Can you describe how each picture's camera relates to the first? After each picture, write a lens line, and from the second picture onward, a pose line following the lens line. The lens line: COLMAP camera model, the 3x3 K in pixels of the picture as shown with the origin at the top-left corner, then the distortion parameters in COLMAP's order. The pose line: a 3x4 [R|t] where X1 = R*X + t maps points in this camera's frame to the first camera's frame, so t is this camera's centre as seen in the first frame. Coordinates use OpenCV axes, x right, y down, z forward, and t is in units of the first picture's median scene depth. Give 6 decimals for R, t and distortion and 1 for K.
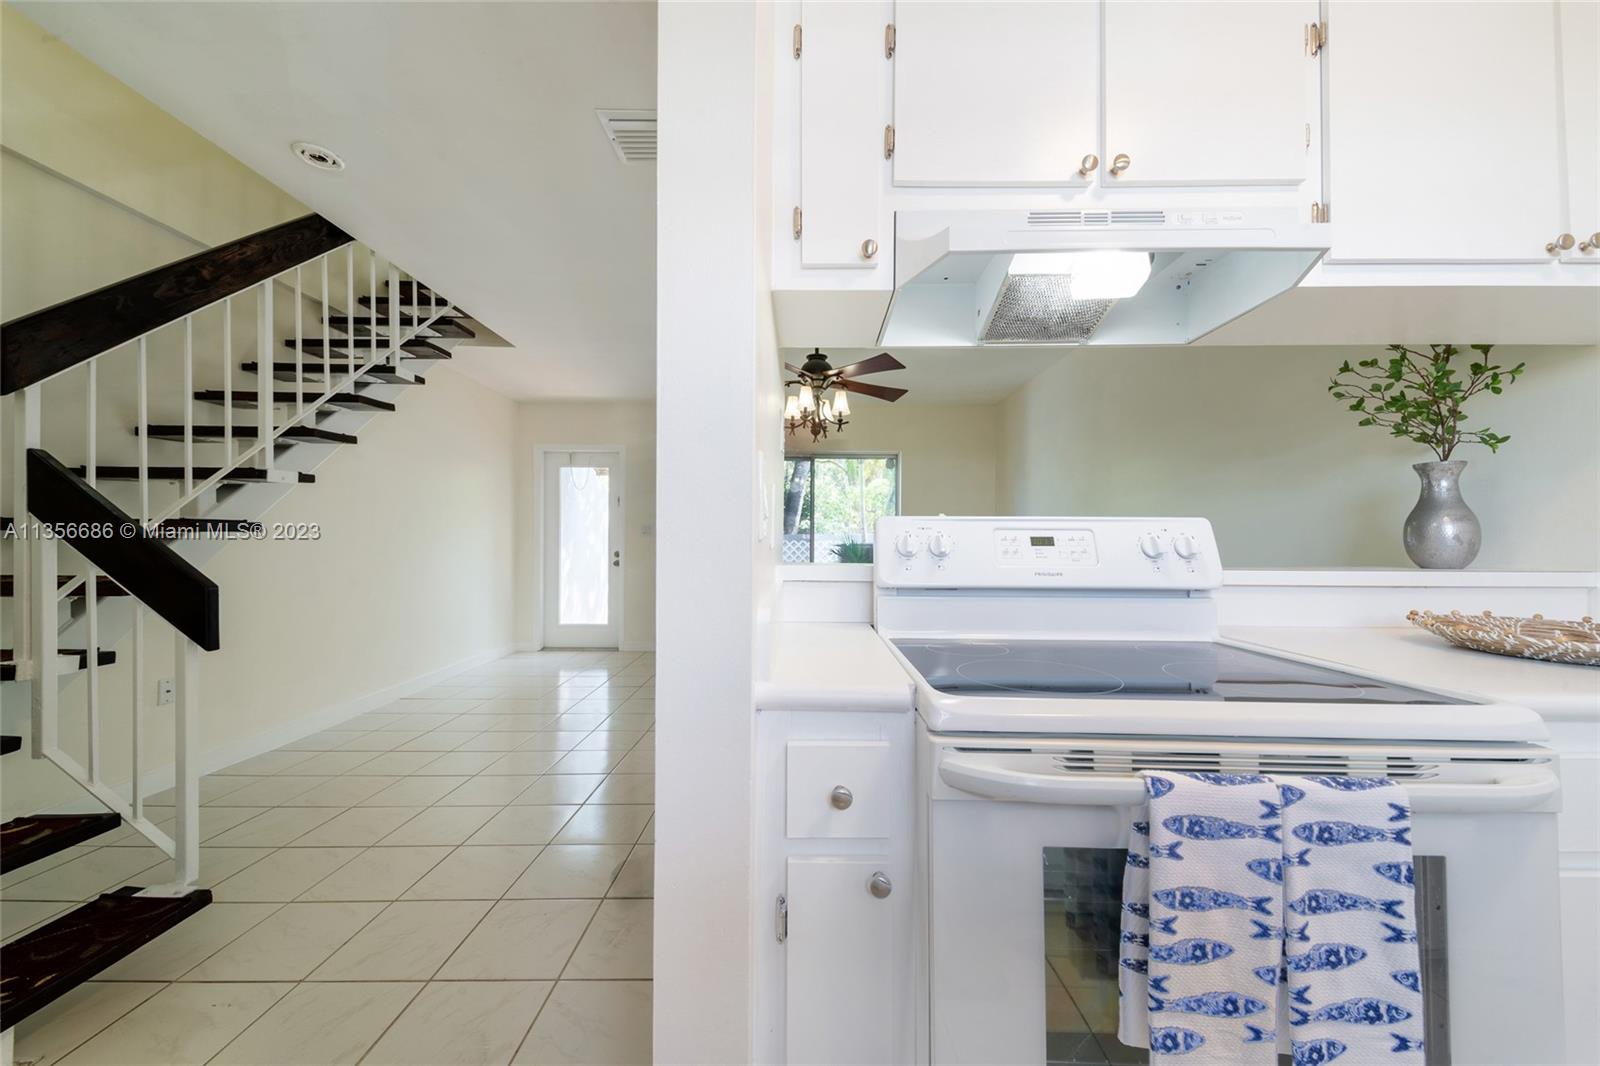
lens RADIAL K [[561.6, 0, 793.9], [0, 561.6, 538.4], [0, 0, 1]] dist [0.005840, -0.002830]
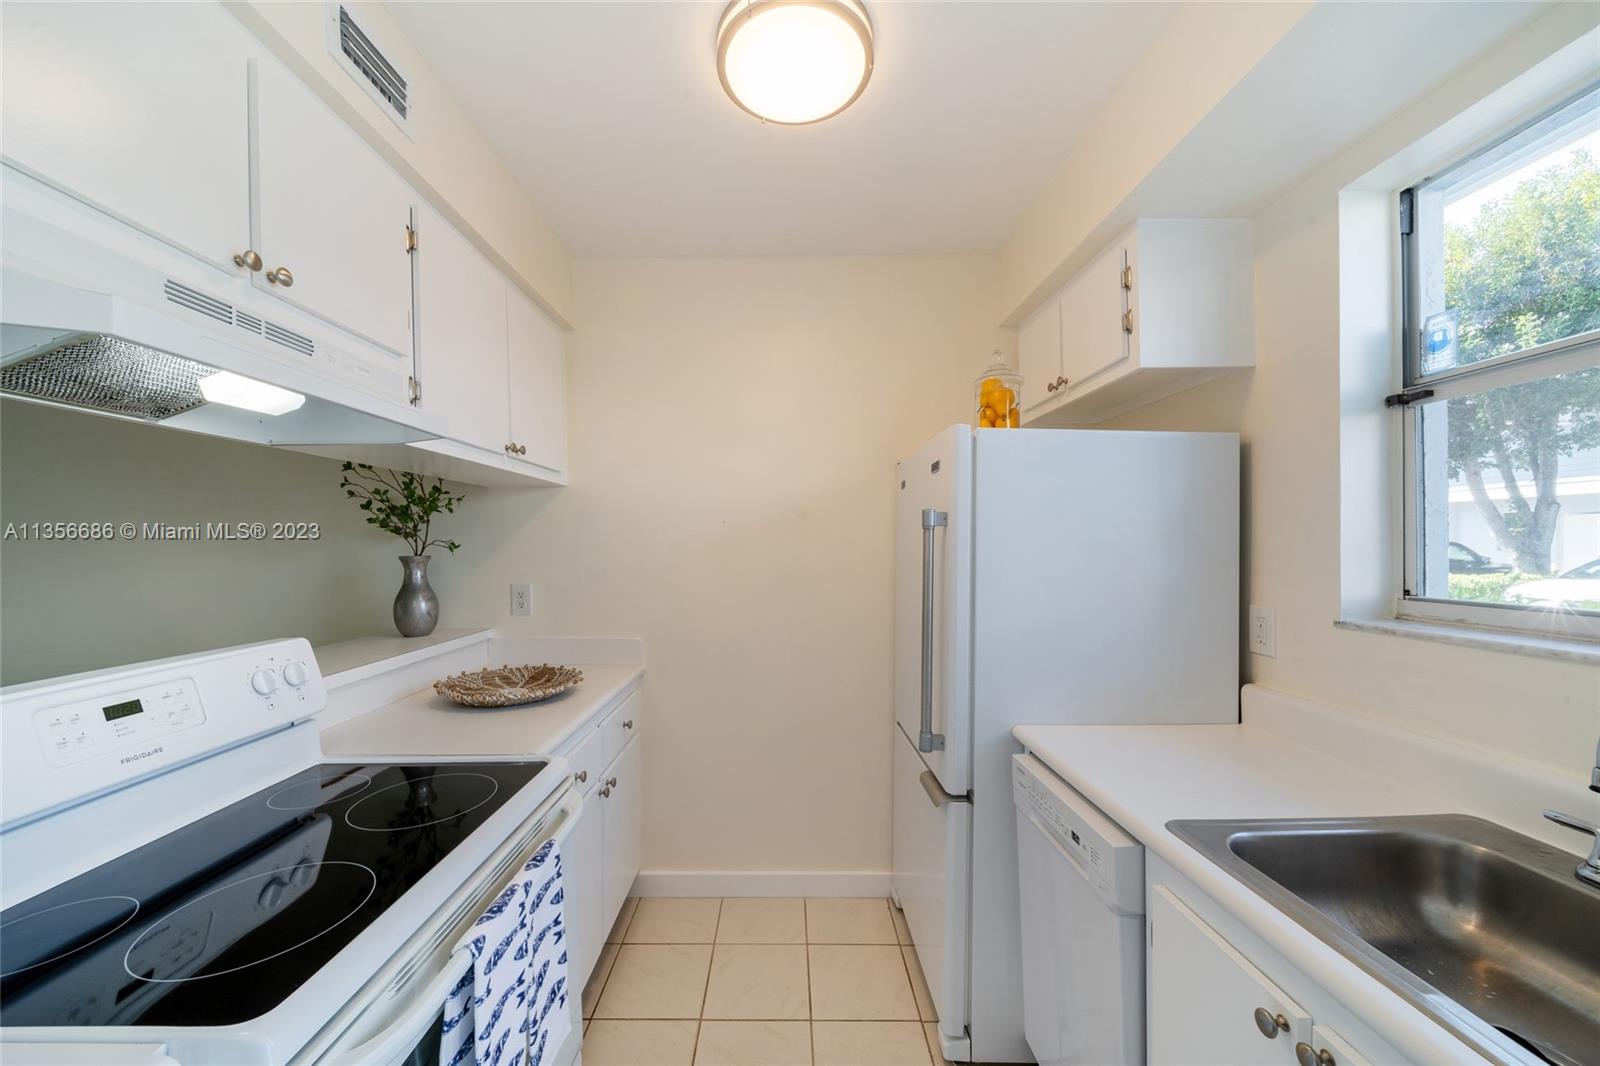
lens RADIAL K [[590.0, 0, 783.0], [0, 590.0, 547.3], [0, 0, 1]] dist [0.000757, -0.000338]
pose [[-0.006979, -0.007959, 0.999944, -0.297319], [-0.003981, 0.999961, 0.007932, -0.204763], [-0.999968, -0.003926, -0.007010, 0.177178]]
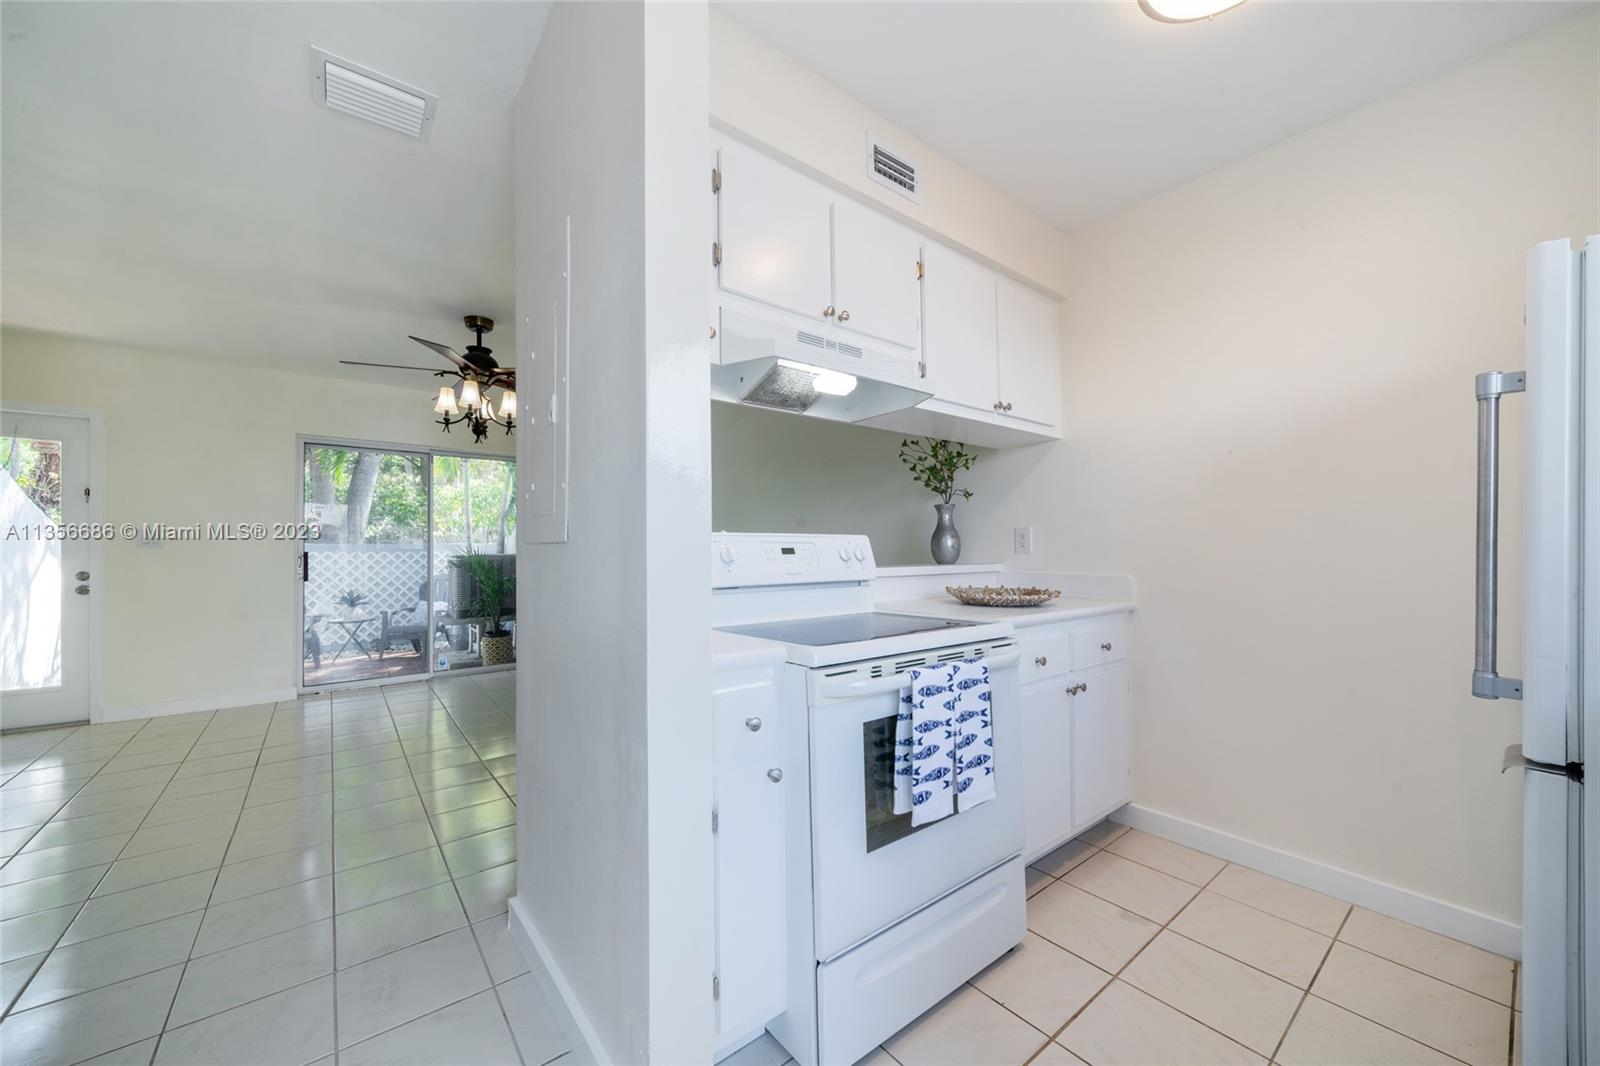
lens RADIAL K [[590.0, 0, 791.6], [0, 590.0, 546.9], [0, 0, 1]] dist [0.000757, -0.000338]
pose [[0.775467, -0.005616, 0.631363, -0.494992], [0.005249, 0.999983, 0.002447, -0.009437], [-0.631366, 0.001417, 0.775483, -0.169743]]
